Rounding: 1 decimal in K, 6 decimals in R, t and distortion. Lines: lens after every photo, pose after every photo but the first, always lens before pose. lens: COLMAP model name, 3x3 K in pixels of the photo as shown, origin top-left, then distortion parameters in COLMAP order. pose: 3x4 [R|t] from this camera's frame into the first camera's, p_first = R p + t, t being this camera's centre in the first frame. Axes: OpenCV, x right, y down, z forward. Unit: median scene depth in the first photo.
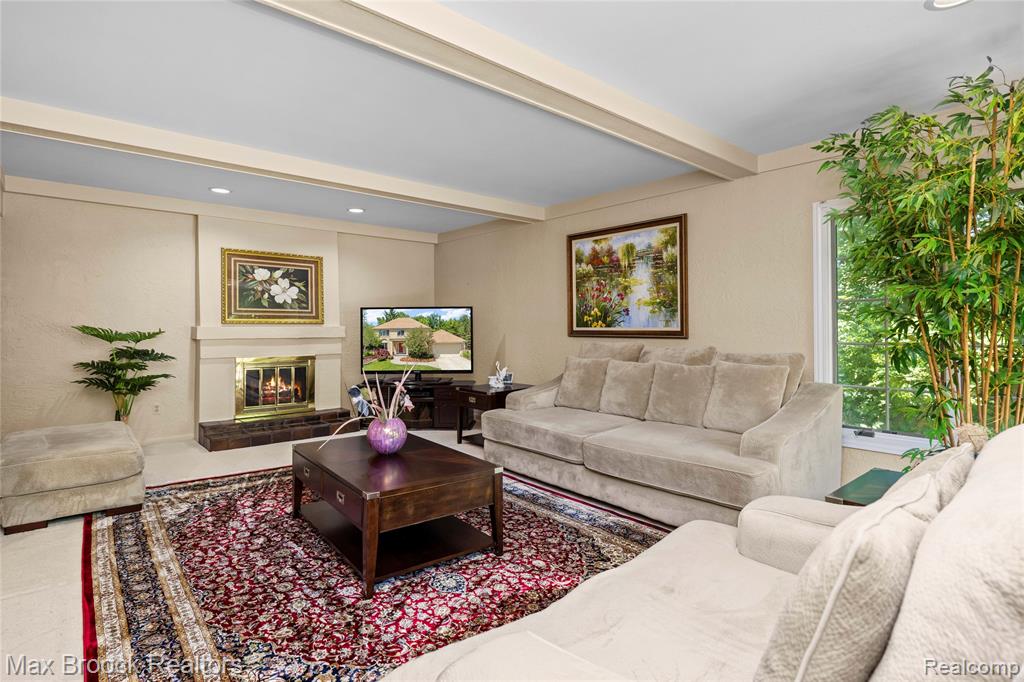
lens RADIAL K [[526.2, 0, 511.8], [0, 526.2, 332.9], [0, 0, 1]] dist [0.004924, 0.000827]
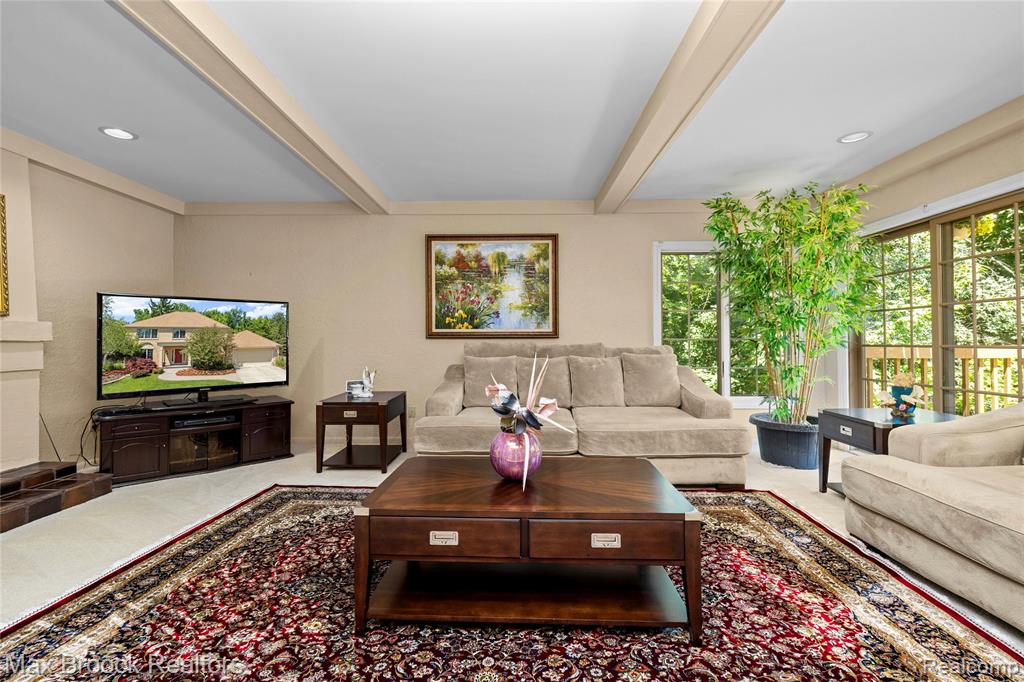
lens RADIAL K [[447.3, 0, 509.3], [0, 447.3, 342.7], [0, 0, 1]] dist [-0.001696, -0.000271]
pose [[0.664360, -0.001166, 0.747412, -0.398241], [0.009350, 0.999933, -0.006752, 0.021264], [-0.747355, 0.011474, 0.664326, 0.323635]]
